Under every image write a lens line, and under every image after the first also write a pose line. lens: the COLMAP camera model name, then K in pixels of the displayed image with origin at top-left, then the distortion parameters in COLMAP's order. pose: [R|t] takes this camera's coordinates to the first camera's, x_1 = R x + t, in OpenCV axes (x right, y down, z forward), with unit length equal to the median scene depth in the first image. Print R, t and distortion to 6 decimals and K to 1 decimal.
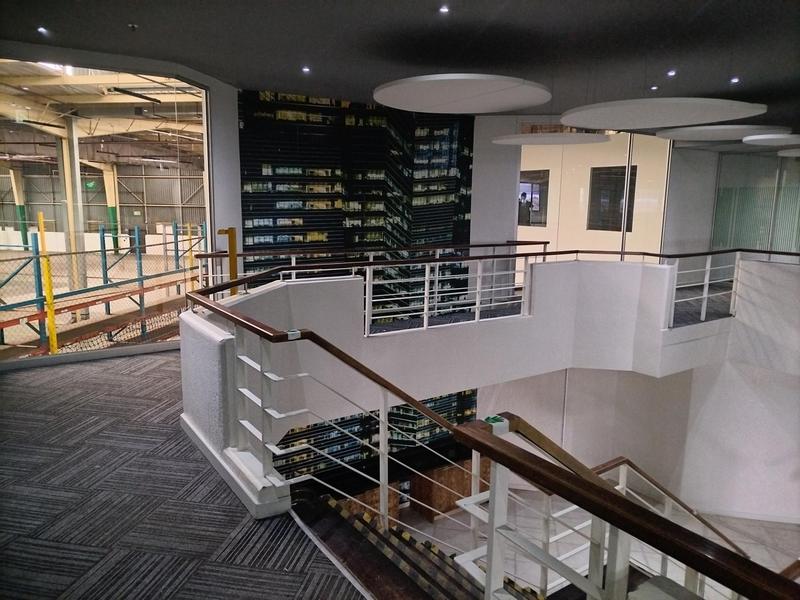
lens RADIAL K [[592.1, 0, 396.6], [0, 592.1, 299.1], [0, 0, 1]] dist [0.020258, 0.002910]
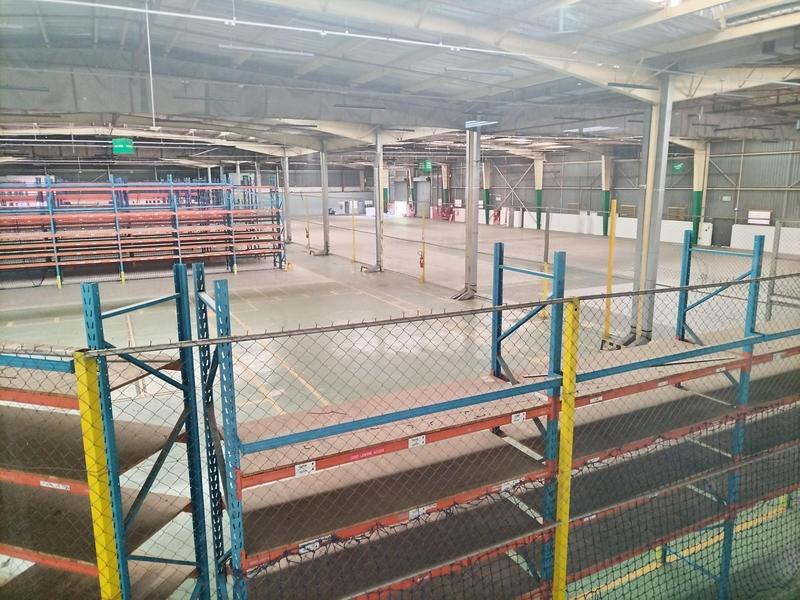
lens RADIAL K [[592.1, 0, 397.9], [0, 592.1, 297.9], [0, 0, 1]] dist [0.020258, 0.002910]
pose [[0.623618, 0.133165, -0.770303, -0.071744], [-0.113852, 0.990349, 0.079034, -0.023299], [0.773394, 0.038414, 0.632761, 0.138315]]
